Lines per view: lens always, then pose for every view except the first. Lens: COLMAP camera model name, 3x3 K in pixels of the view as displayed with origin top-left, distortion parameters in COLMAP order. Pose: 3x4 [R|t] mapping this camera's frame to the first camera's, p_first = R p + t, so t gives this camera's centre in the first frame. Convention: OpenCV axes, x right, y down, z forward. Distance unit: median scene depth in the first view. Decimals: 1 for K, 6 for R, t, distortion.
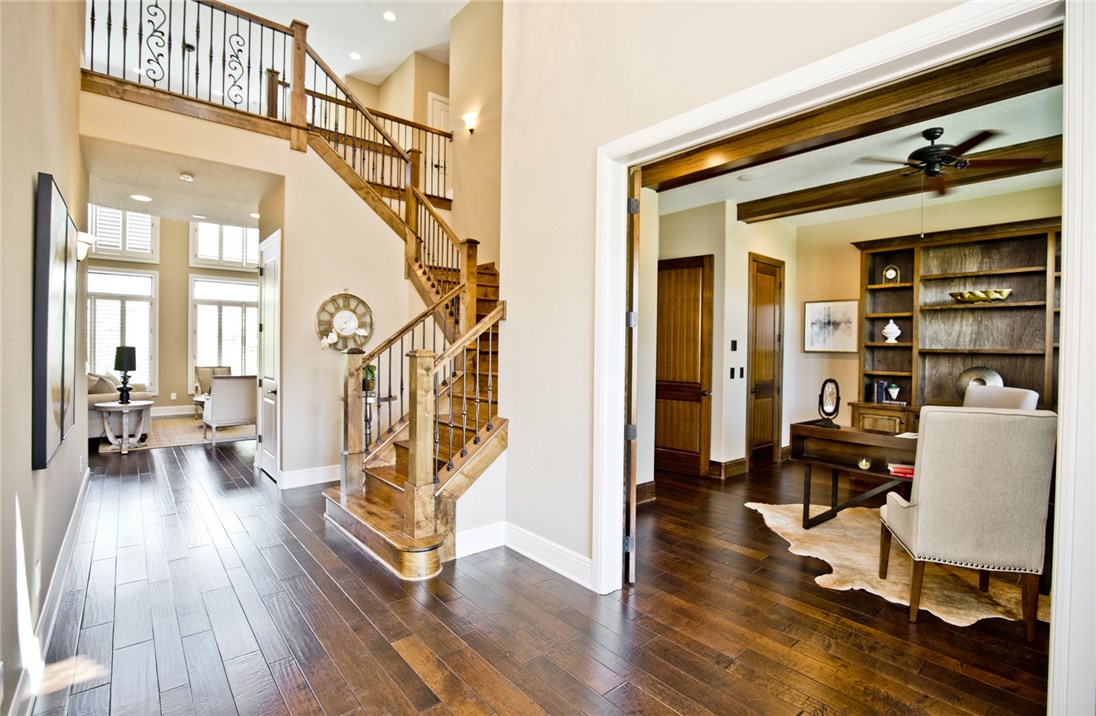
lens RADIAL K [[503.5, 0, 551.2], [0, 503.5, 356.5], [0, 0, 1]] dist [-0.021343, 0.001922]
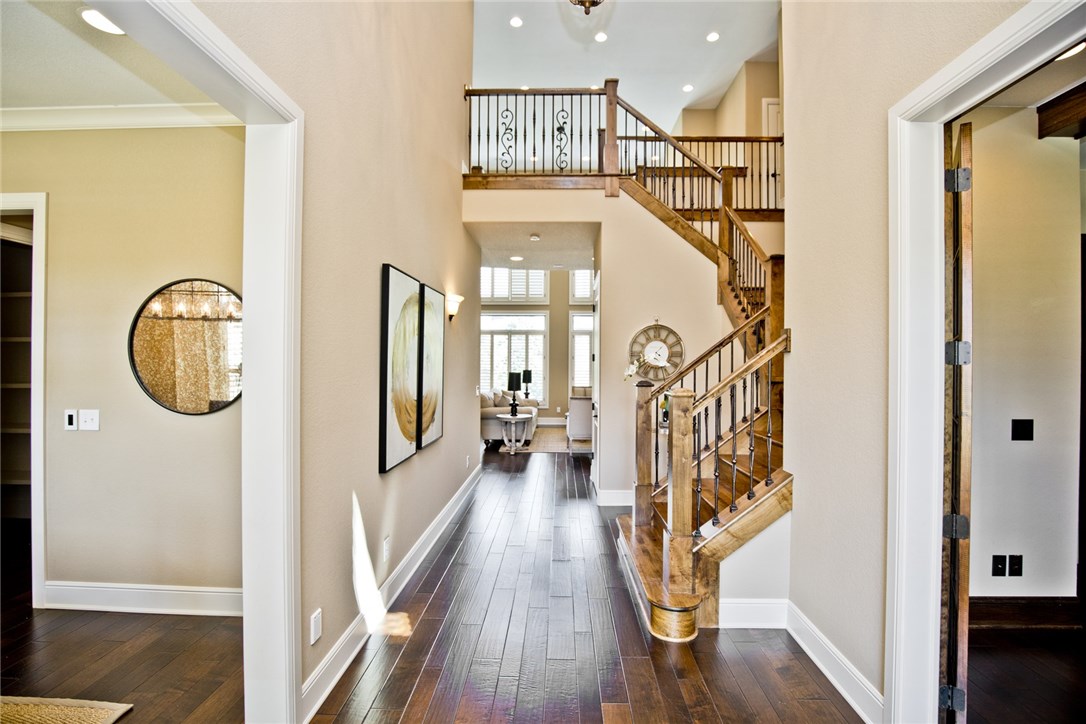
lens RADIAL K [[497.7, 0, 532.8], [0, 497.7, 369.1], [0, 0, 1]] dist [-0.033835, 0.004592]
pose [[0.745446, -0.001127, -0.666565, 0.086674], [-0.009270, 0.999884, -0.012057, -0.021190], [0.666502, 0.015168, 0.745349, 0.086899]]
